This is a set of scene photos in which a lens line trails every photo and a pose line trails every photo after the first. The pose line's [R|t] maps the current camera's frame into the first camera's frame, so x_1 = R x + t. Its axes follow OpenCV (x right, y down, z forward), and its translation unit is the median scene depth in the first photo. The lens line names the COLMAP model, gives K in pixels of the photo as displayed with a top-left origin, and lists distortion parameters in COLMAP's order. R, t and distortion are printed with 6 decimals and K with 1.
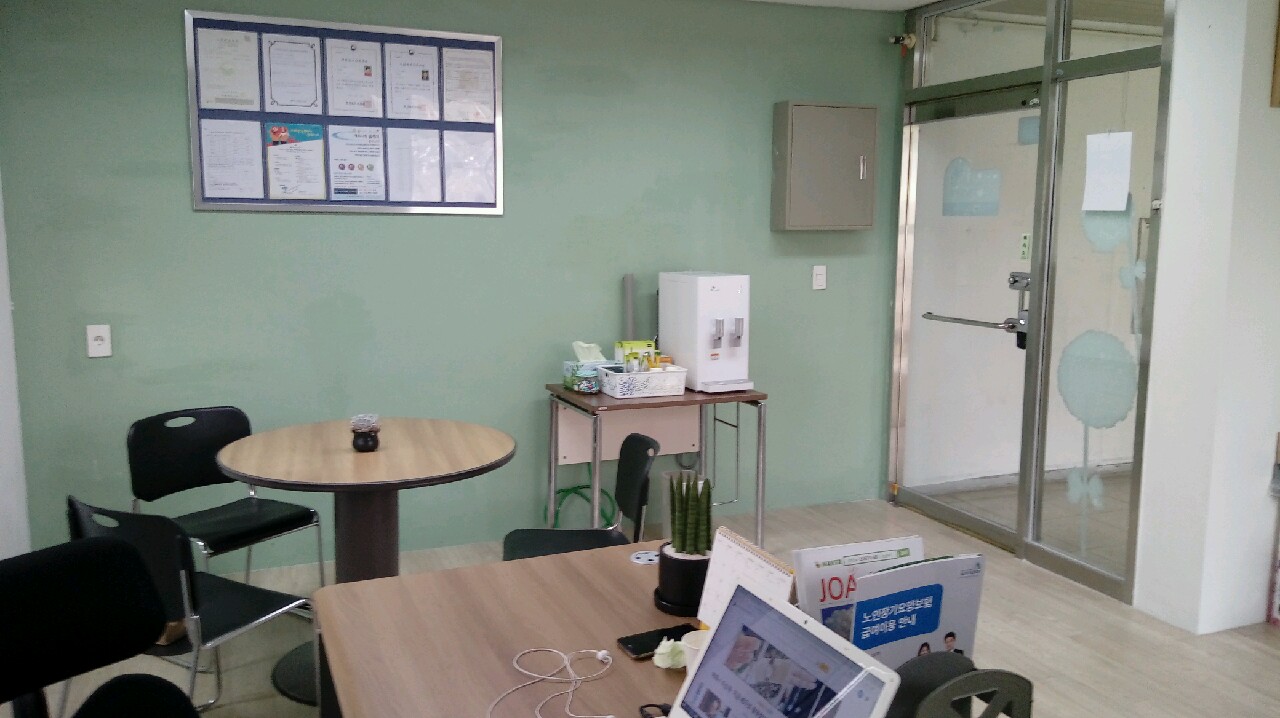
lens RADIAL K [[1017.8, 0, 643.7], [0, 1017.8, 354.0], [0, 0, 1]] dist [0.119924, -0.192251]
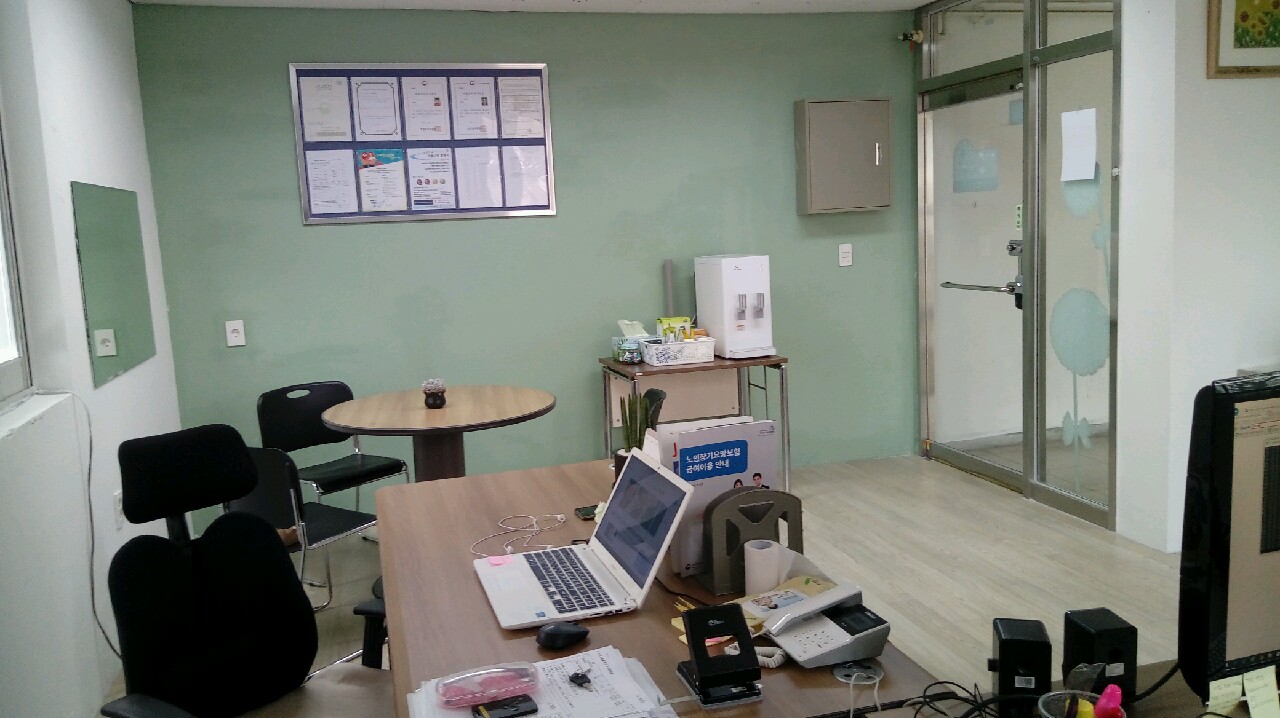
lens RADIAL K [[1017.8, 0, 643.7], [0, 1017.8, 354.0], [0, 0, 1]] dist [0.119924, -0.192251]
pose [[0.991591, -0.039335, -0.123290, 0.104002], [0.039575, 0.999216, -0.000502, 0.029307], [0.123213, -0.004381, 0.992371, -0.157221]]
